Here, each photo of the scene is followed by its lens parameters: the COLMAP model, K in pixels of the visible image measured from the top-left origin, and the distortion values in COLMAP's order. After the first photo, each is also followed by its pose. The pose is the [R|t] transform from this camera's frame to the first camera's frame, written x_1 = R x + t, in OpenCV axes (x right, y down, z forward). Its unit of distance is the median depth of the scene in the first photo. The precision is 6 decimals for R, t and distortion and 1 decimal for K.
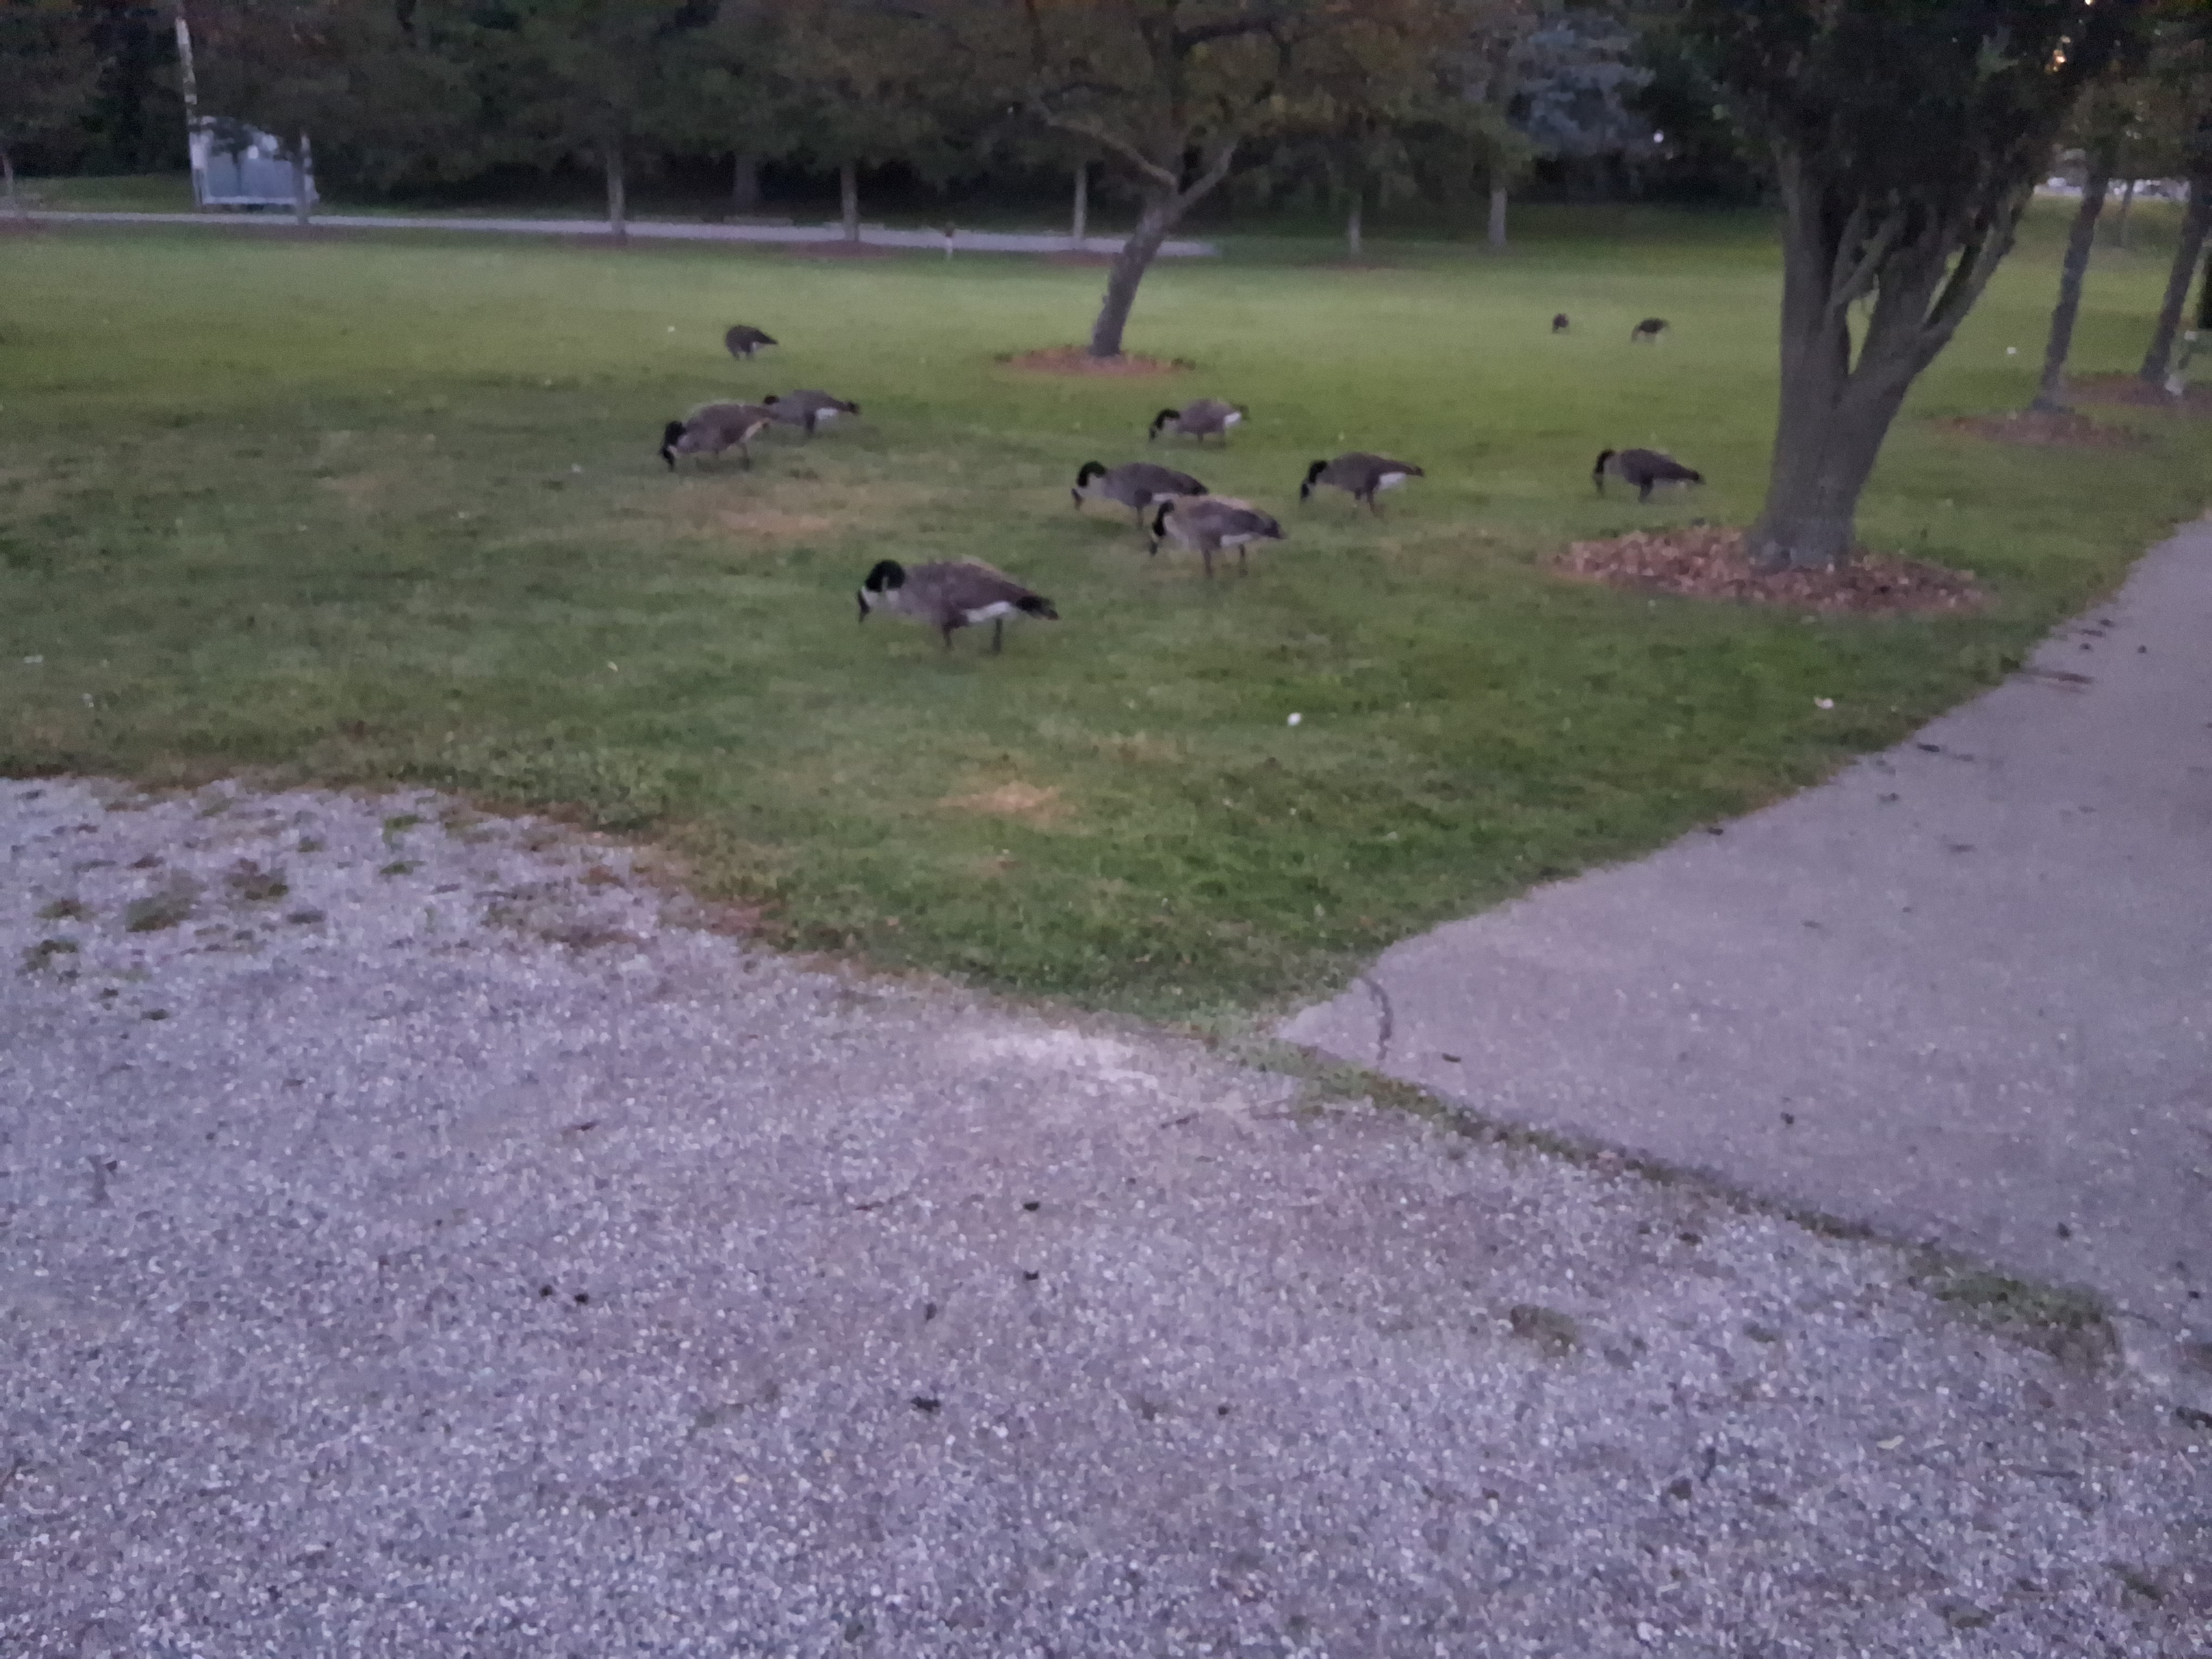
lens RADIAL K [[1658.3, 0, 1106.0], [0, 1658.3, 829.5], [0, 0, 1]] dist [0.085484, -0.142811]
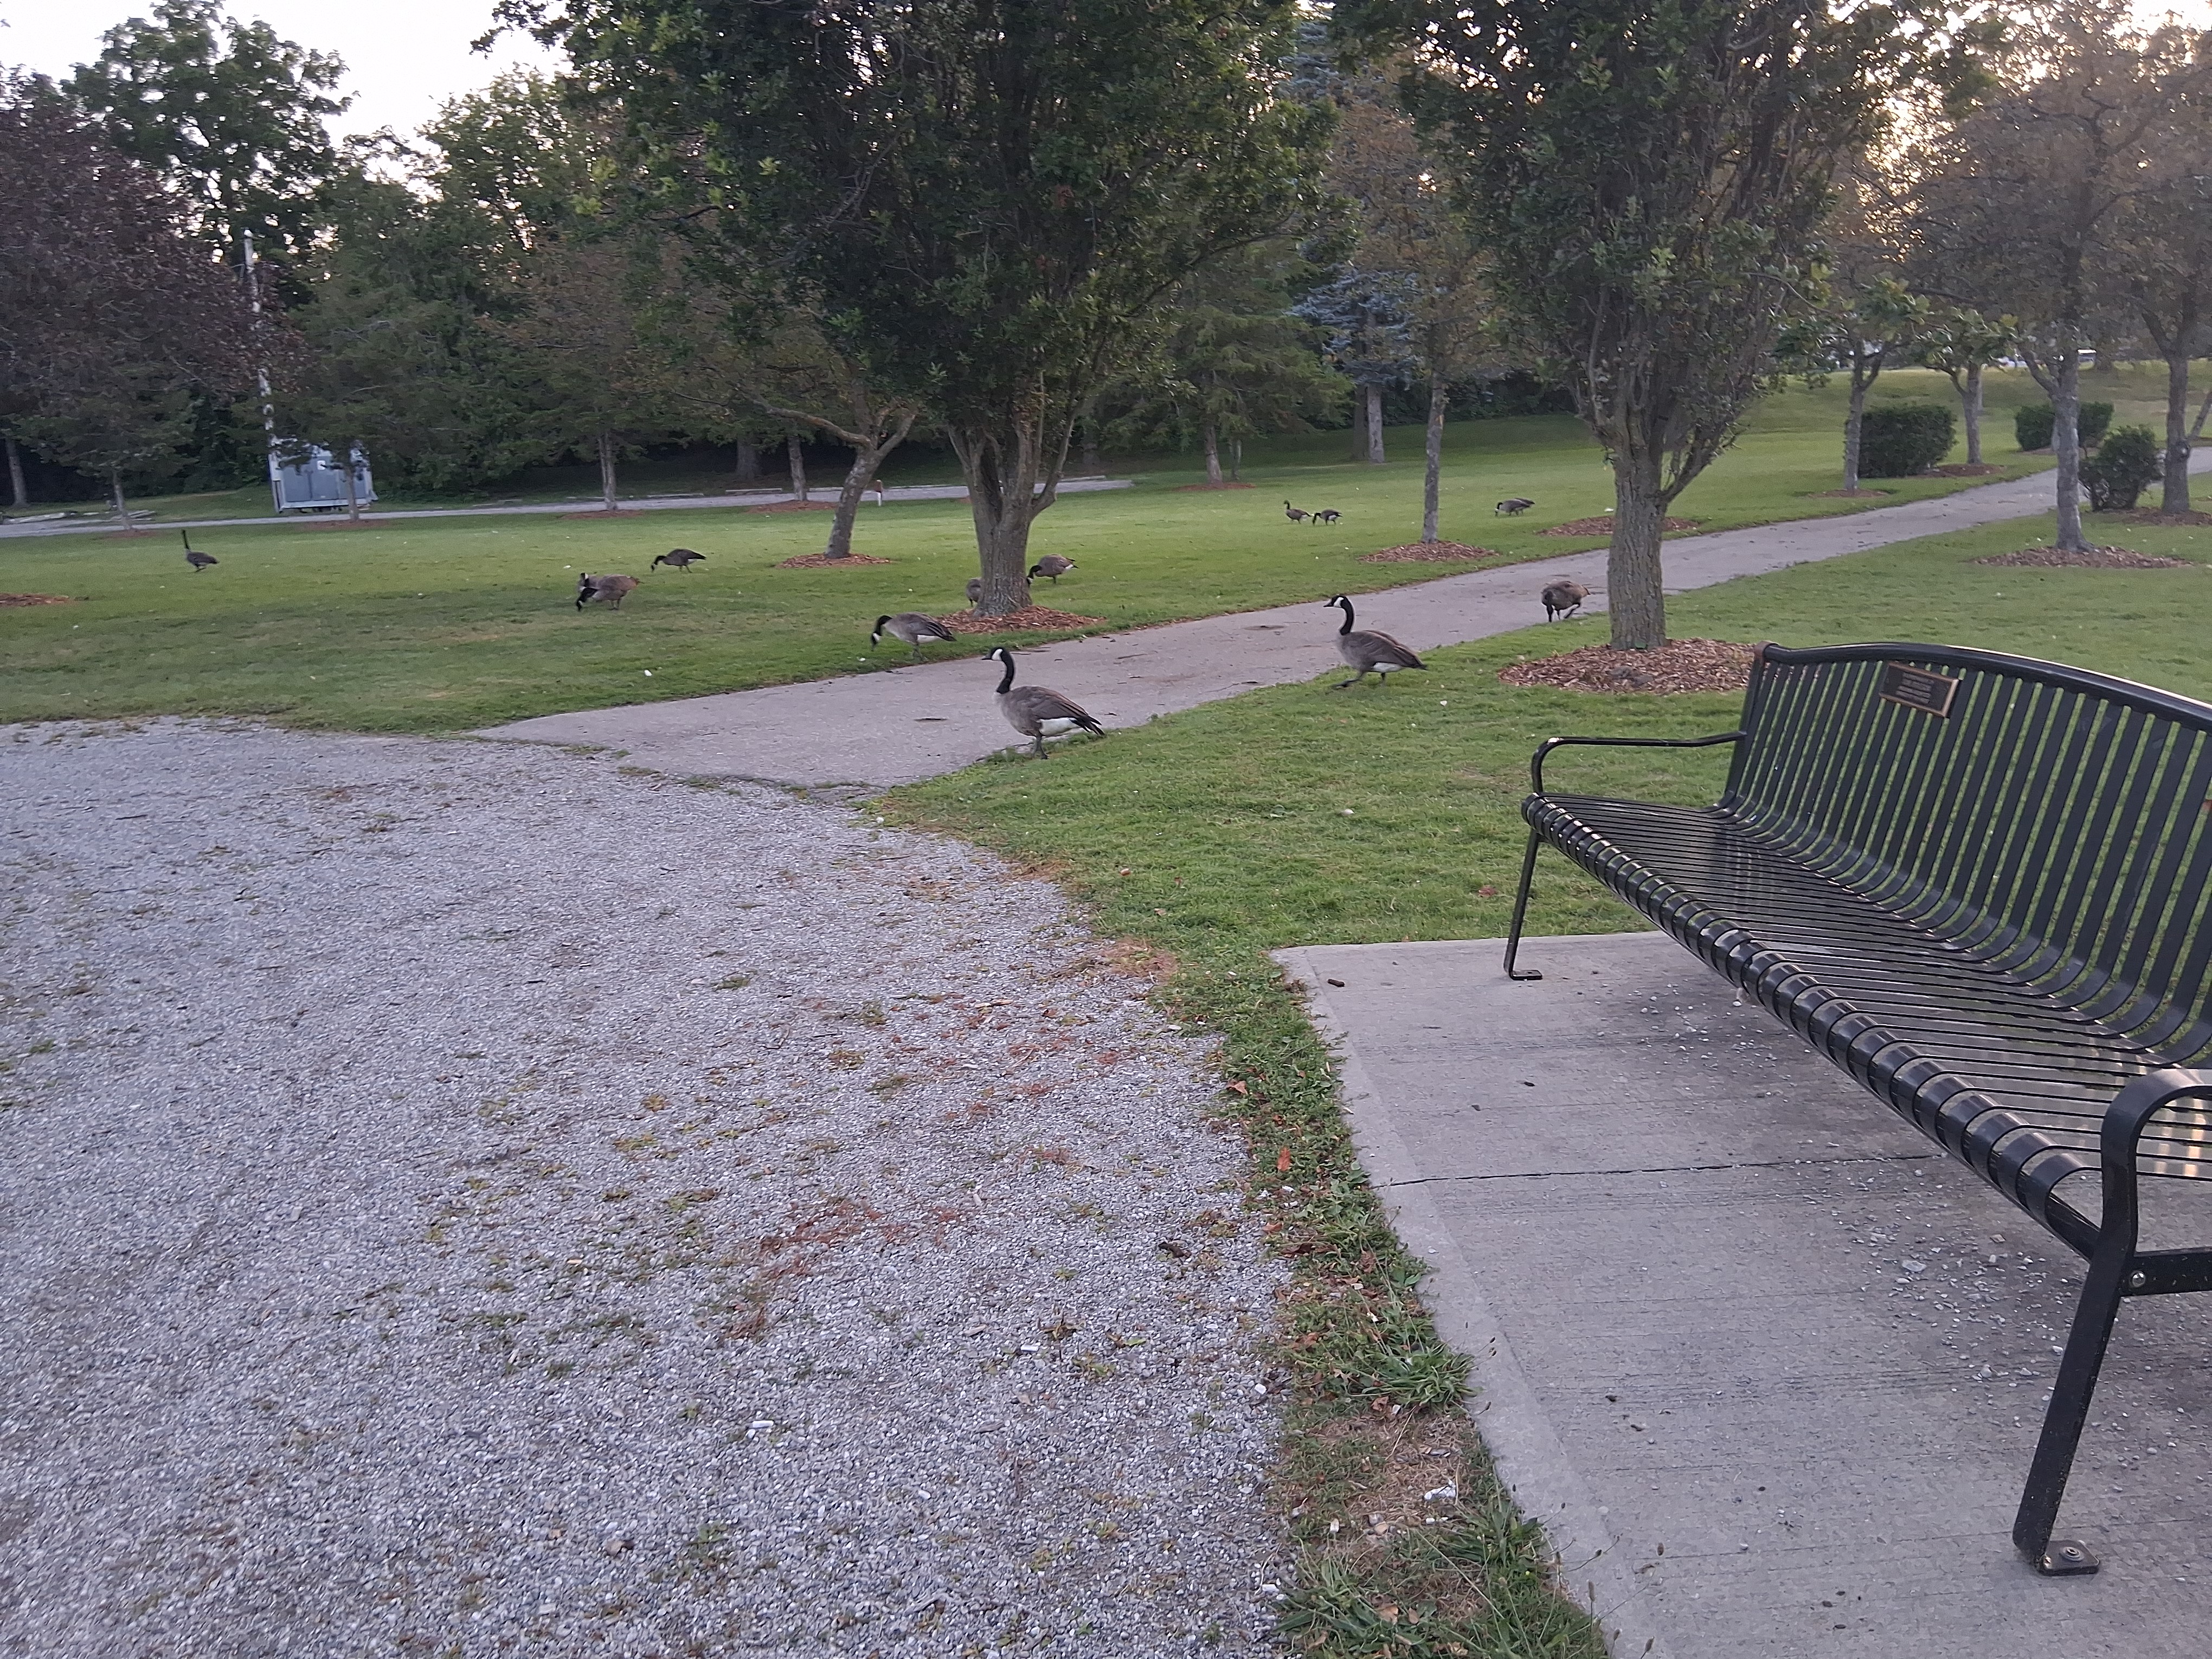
lens RADIAL K [[1658.3, 0, 1106.0], [0, 1658.3, 829.5], [0, 0, 1]] dist [0.085484, -0.142811]
pose [[0.996612, -0.066040, -0.049014, 0.117190], [0.058832, 0.988932, -0.136209, 0.064428], [0.057467, 0.132864, 0.989467, -0.155586]]
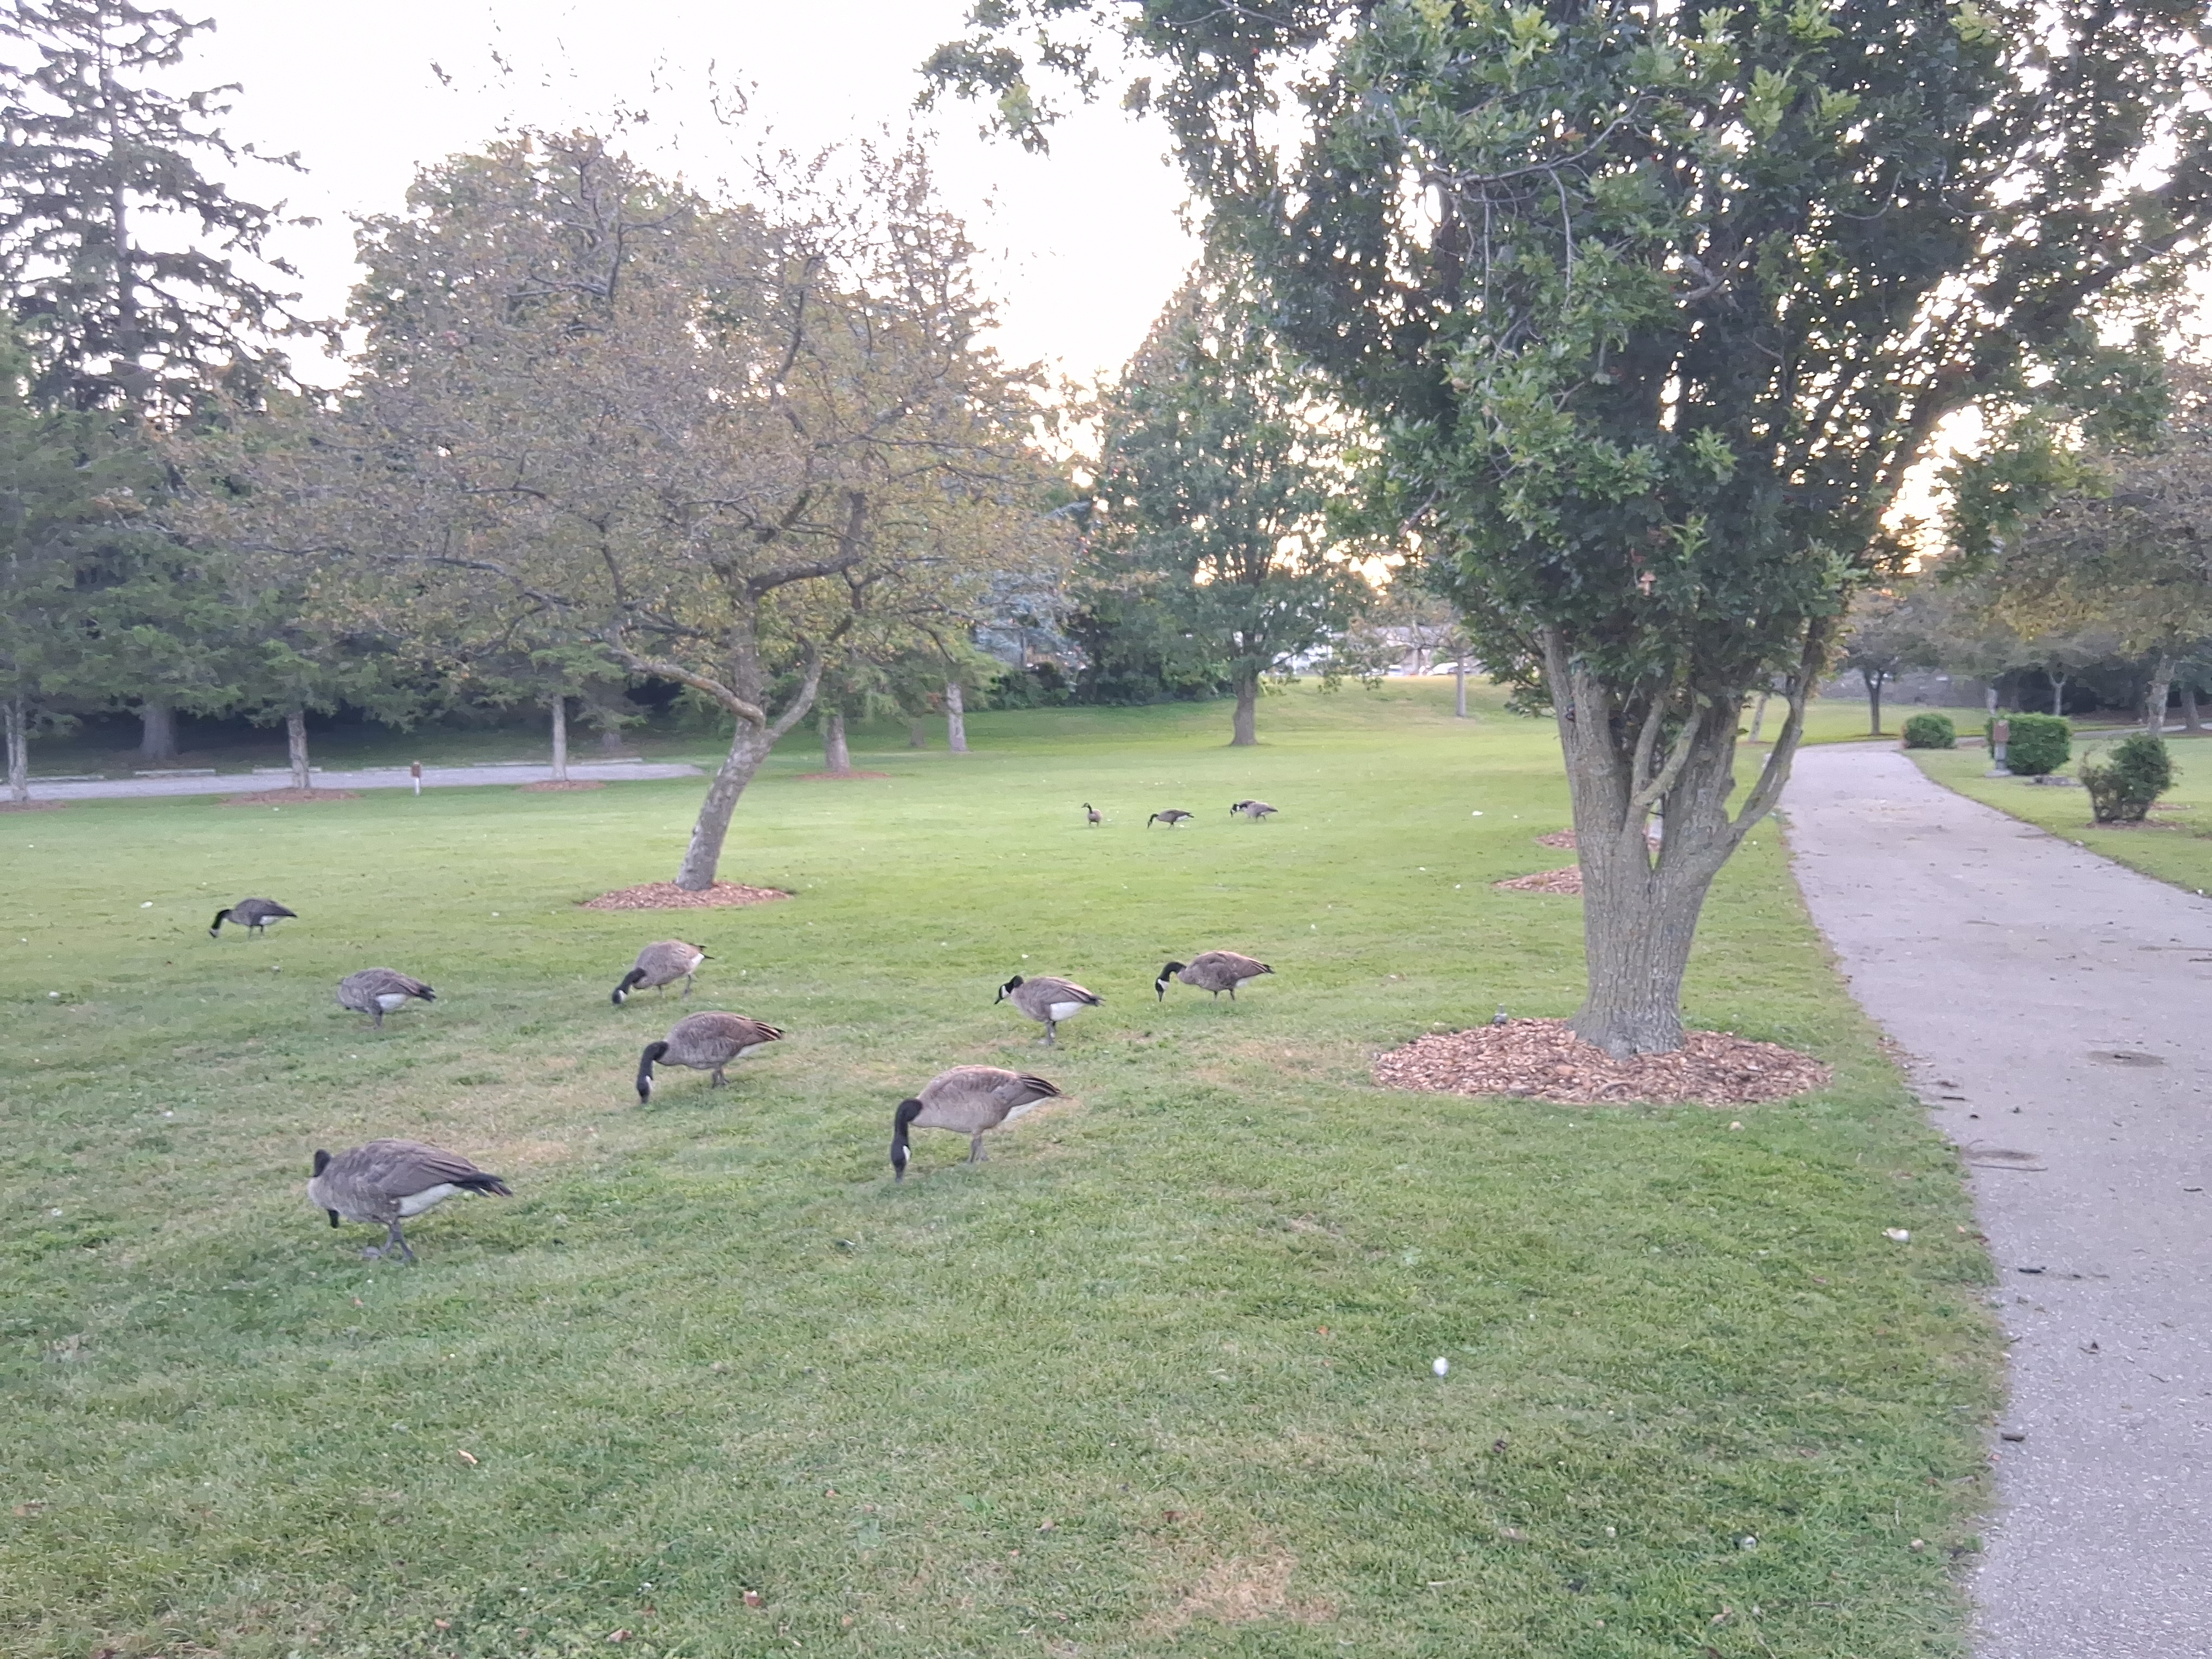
lens RADIAL K [[1658.3, 0, 1106.0], [0, 1658.3, 829.5], [0, 0, 1]] dist [0.085484, -0.142811]
pose [[0.945927, -0.075031, 0.315581, -0.026349], [0.162189, 0.951939, -0.259820, -0.012834], [-0.280920, 0.296954, 0.912635, 0.026198]]
